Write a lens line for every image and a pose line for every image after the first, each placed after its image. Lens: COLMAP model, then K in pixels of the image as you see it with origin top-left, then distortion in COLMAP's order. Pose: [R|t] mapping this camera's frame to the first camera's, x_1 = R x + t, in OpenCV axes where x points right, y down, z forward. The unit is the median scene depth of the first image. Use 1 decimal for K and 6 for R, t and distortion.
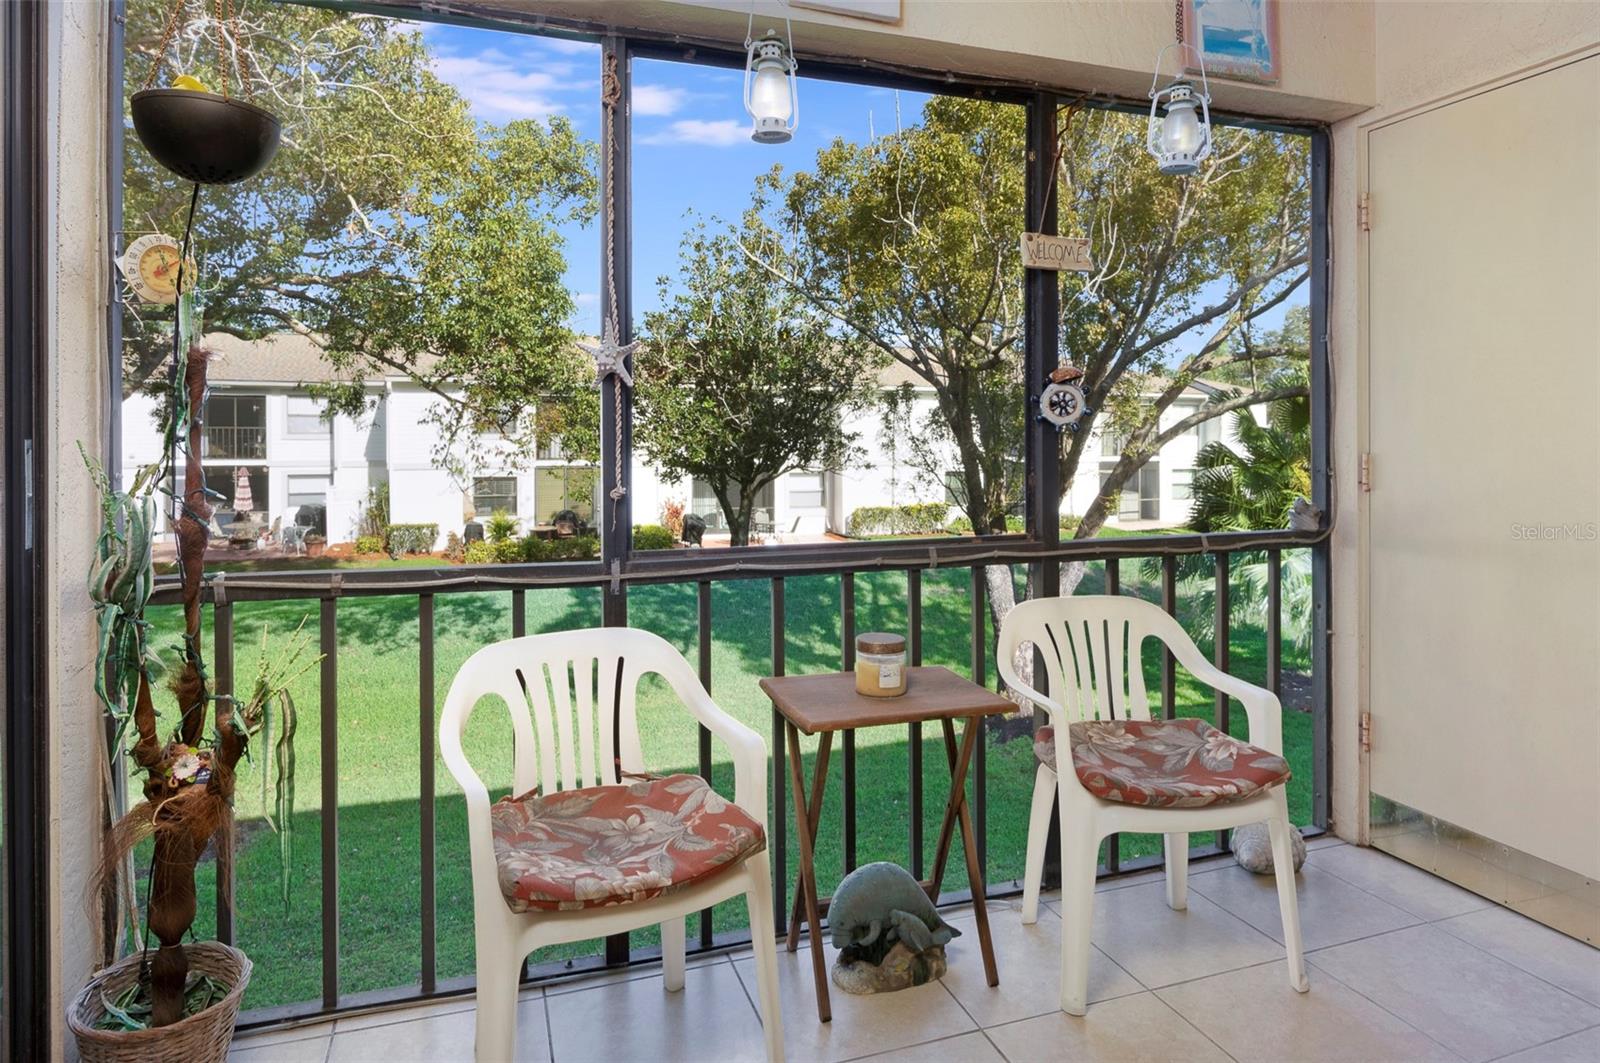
lens RADIAL K [[955.9, 0, 796.2], [0, 955.9, 427.8], [0, 0, 1]] dist [-0.000751, 0.000396]
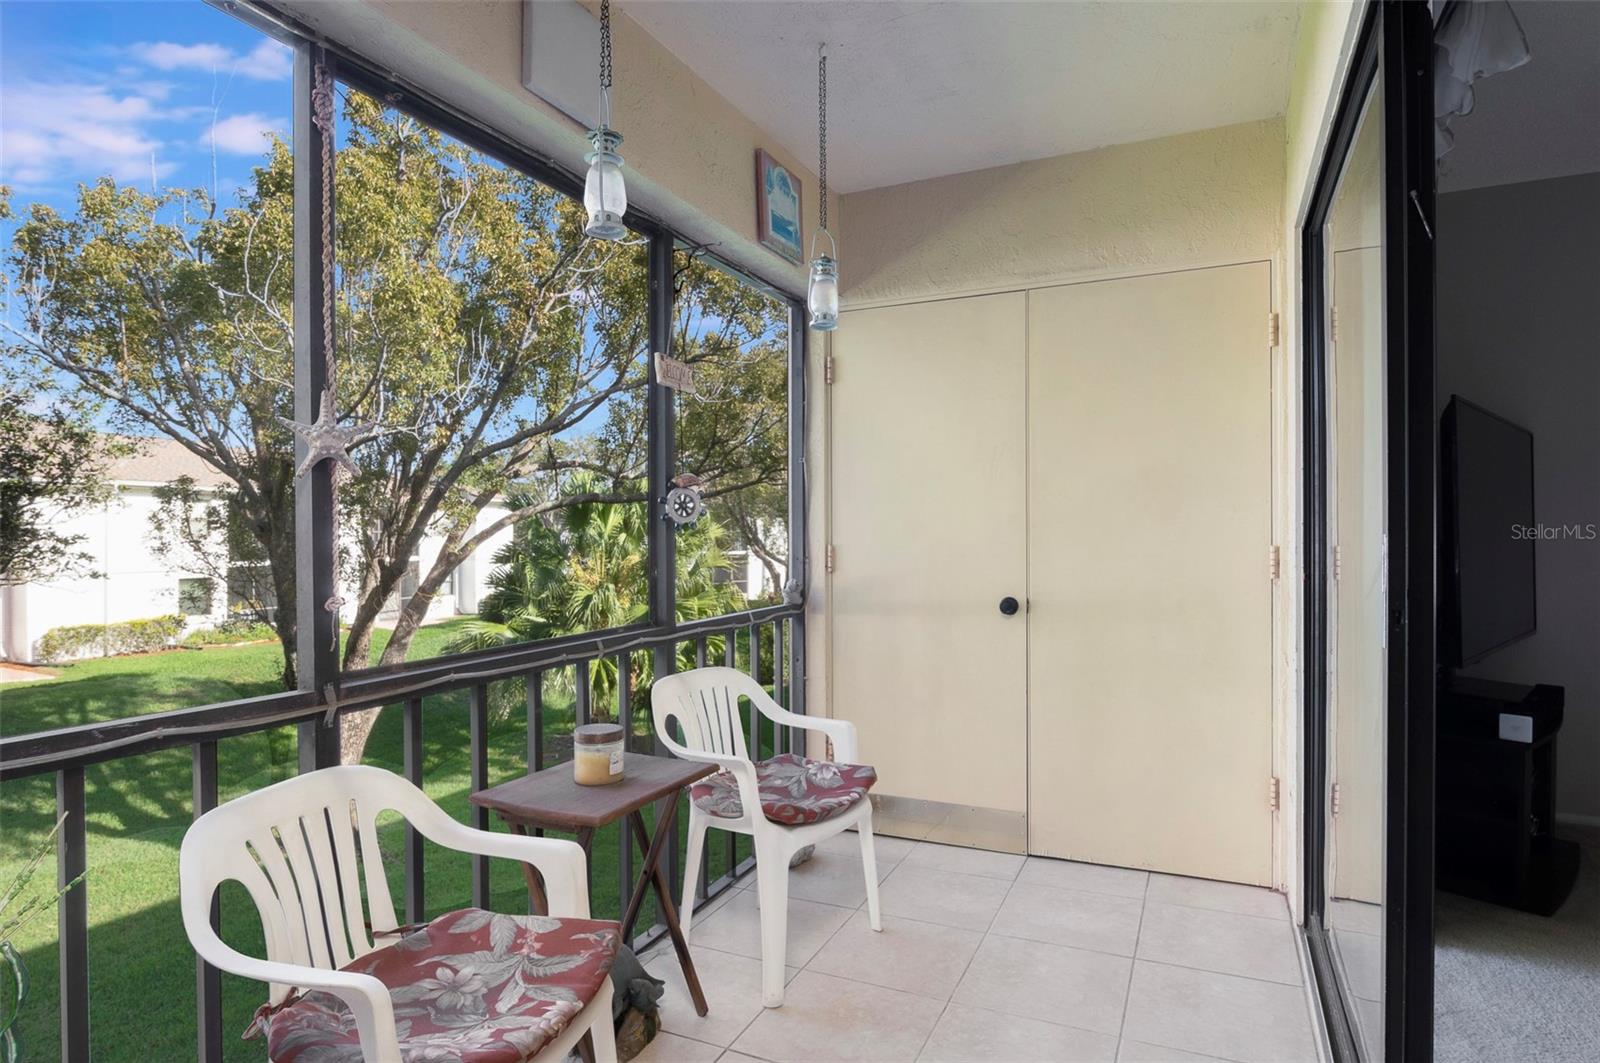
lens RADIAL K [[899.7, 0, 800.0], [0, 899.7, 531.5], [0, 0, 1]] dist [-0.016615, -0.000050]
pose [[0.677605, -0.001993, 0.735423, -0.390213], [0.000614, 0.999998, 0.002145, 0.003811], [-0.735426, -0.001002, 0.677605, 0.148498]]
